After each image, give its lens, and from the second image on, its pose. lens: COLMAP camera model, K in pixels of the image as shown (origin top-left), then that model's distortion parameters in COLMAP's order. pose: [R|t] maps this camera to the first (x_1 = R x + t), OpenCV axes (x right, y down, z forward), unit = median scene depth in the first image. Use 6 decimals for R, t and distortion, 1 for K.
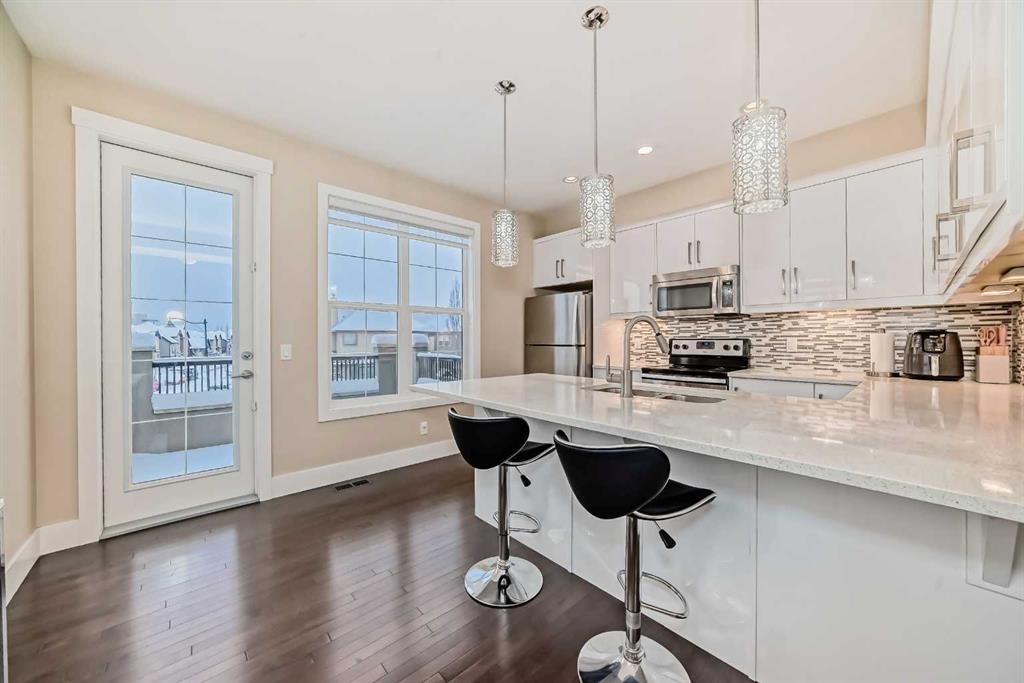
lens RADIAL K [[364.8, 0, 512.6], [0, 364.8, 348.9], [0, 0, 1]] dist [-0.017199, 0.000508]
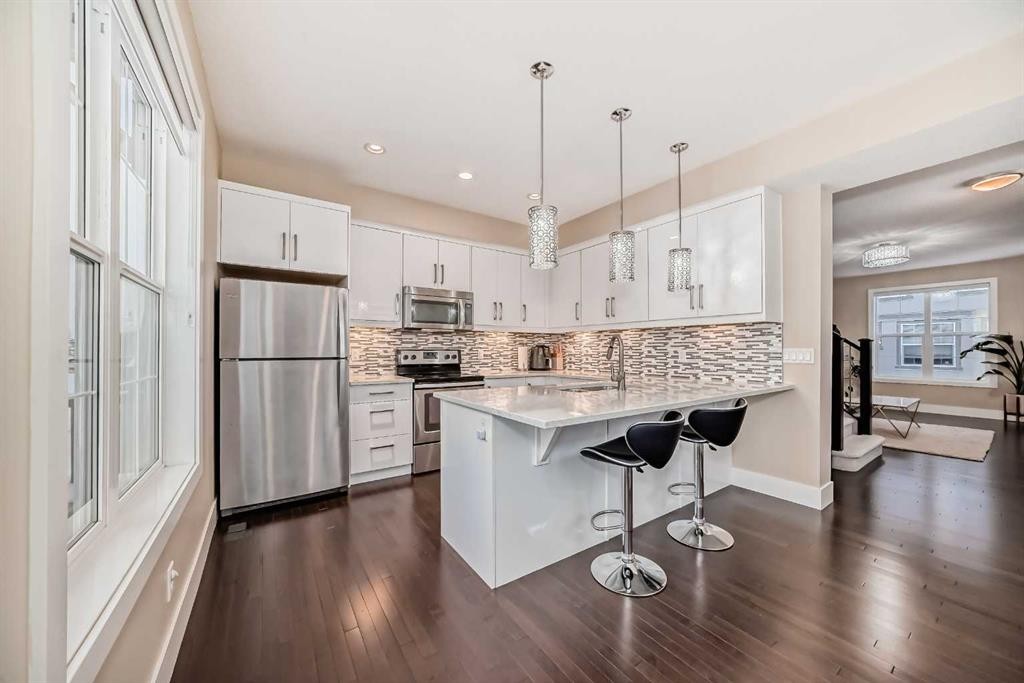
lens RADIAL K [[364.8, 0, 512.6], [0, 364.8, 348.9], [0, 0, 1]] dist [-0.017199, 0.000508]
pose [[0.104803, 0.003595, 0.994487, -0.604333], [0.024763, 0.999674, -0.006223, -0.017315], [-0.994185, 0.025279, 0.104680, 0.645268]]
